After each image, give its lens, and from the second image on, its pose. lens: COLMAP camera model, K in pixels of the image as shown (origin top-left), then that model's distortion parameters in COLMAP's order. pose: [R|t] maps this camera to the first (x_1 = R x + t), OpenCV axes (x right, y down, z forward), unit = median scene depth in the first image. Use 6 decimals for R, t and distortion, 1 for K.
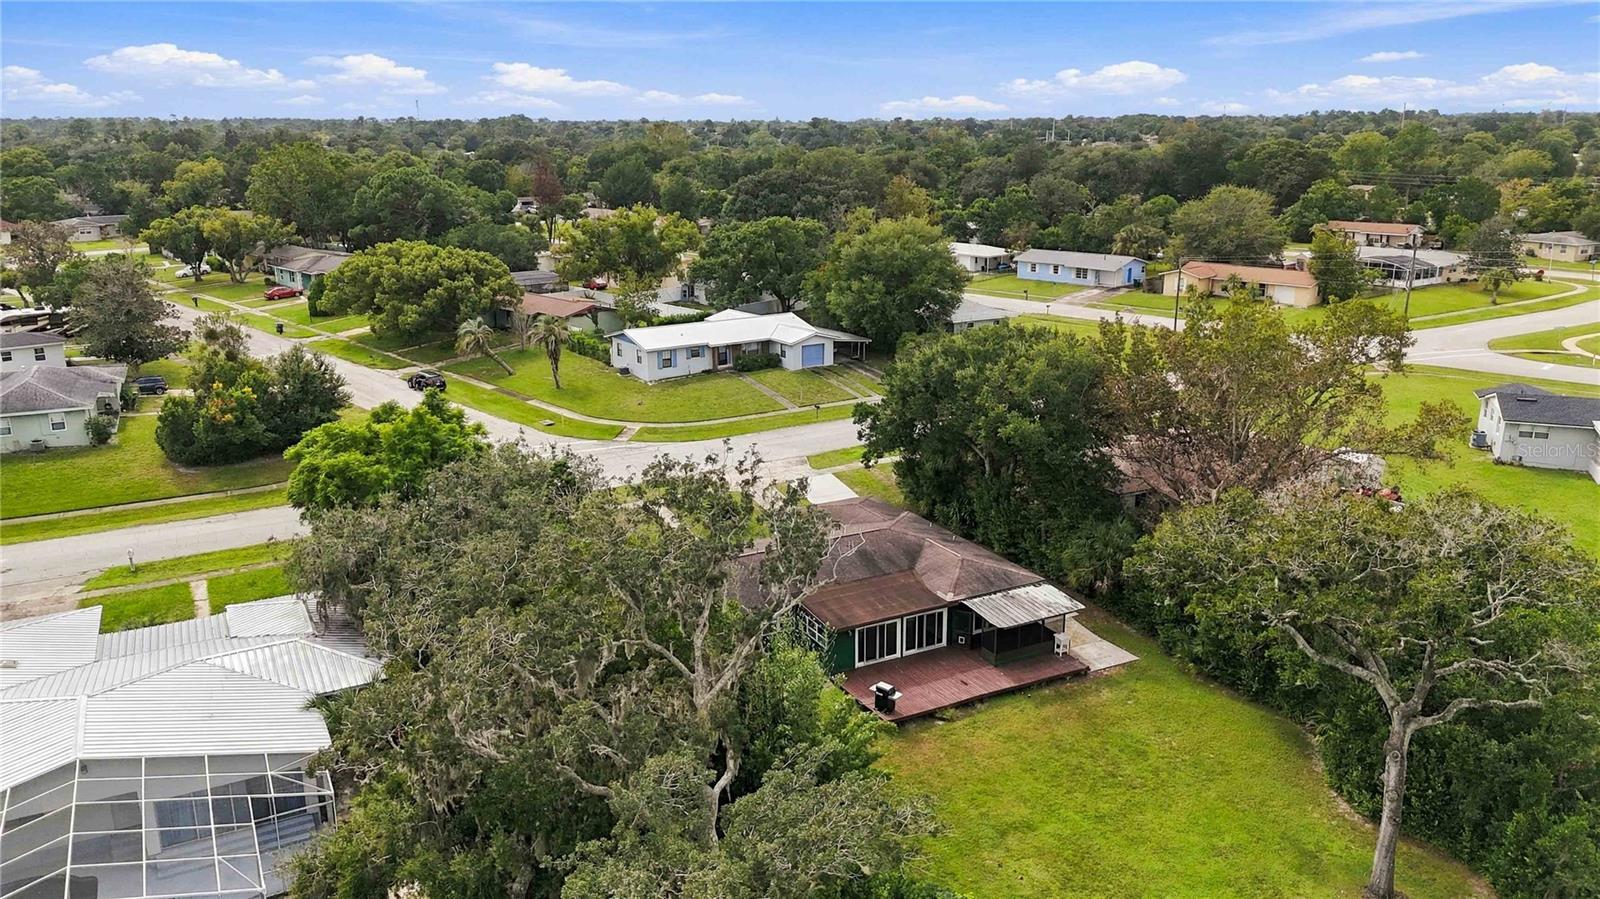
lens RADIAL K [[1177.0, 0, 800.0], [0, 1177.0, 449.5], [0, 0, 1]] dist [0.080388, -0.090179]
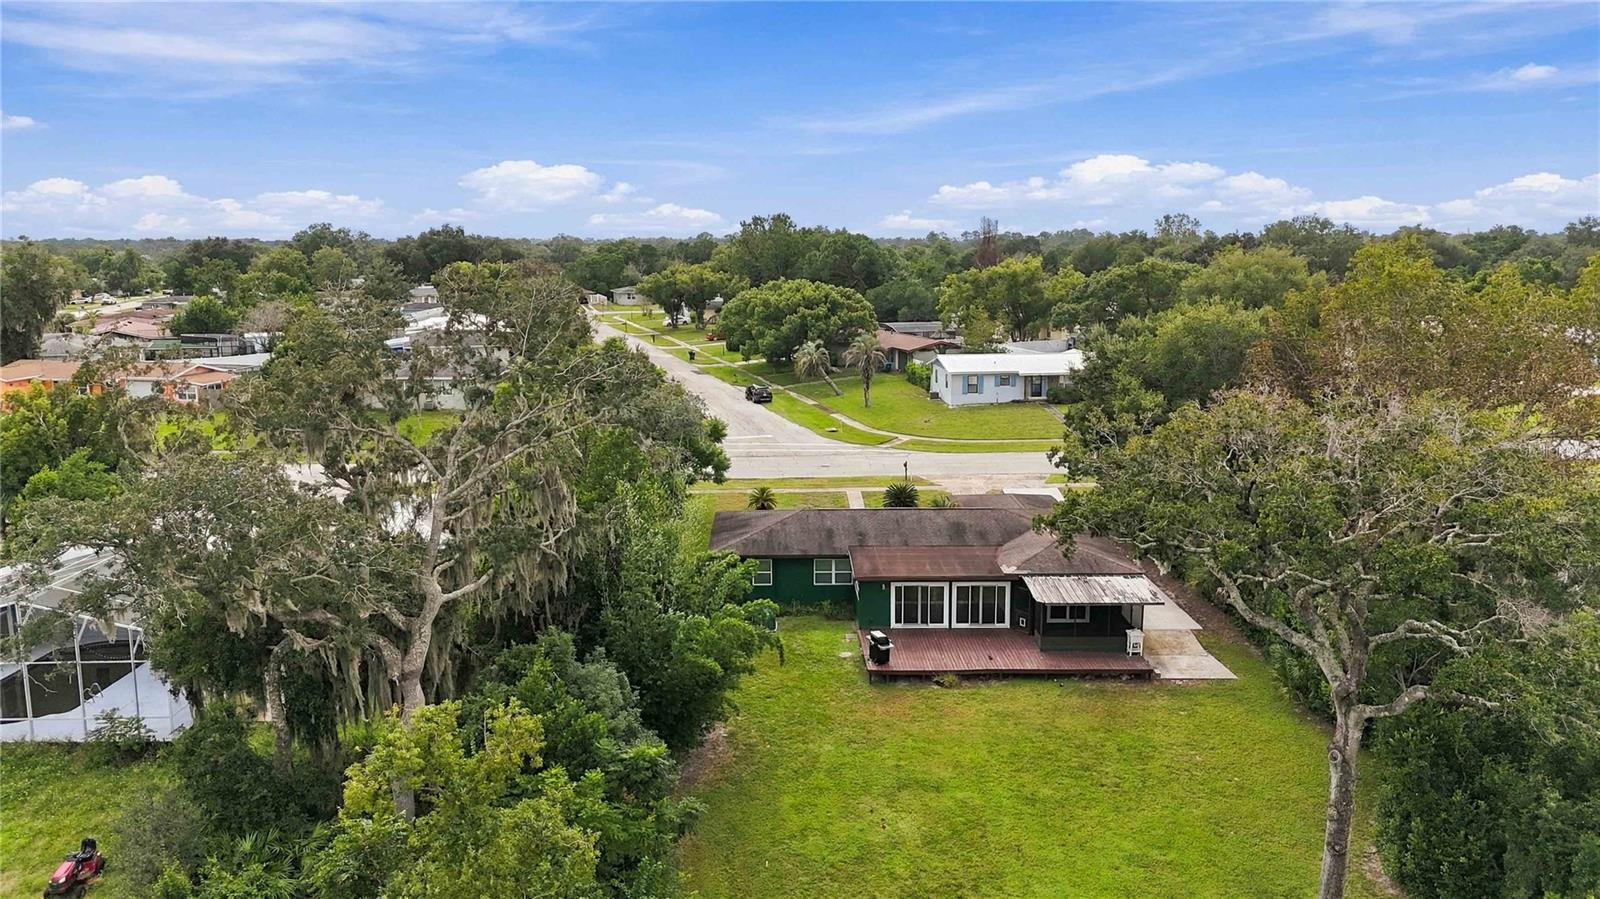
lens RADIAL K [[1177.0, 0, 800.0], [0, 1177.0, 449.5], [0, 0, 1]] dist [0.080388, -0.090179]
pose [[0.889160, 0.076905, -0.451088, 0.376384], [-0.120723, 0.990276, -0.069133, 0.113955], [0.441385, 0.115927, 0.889798, 0.121229]]
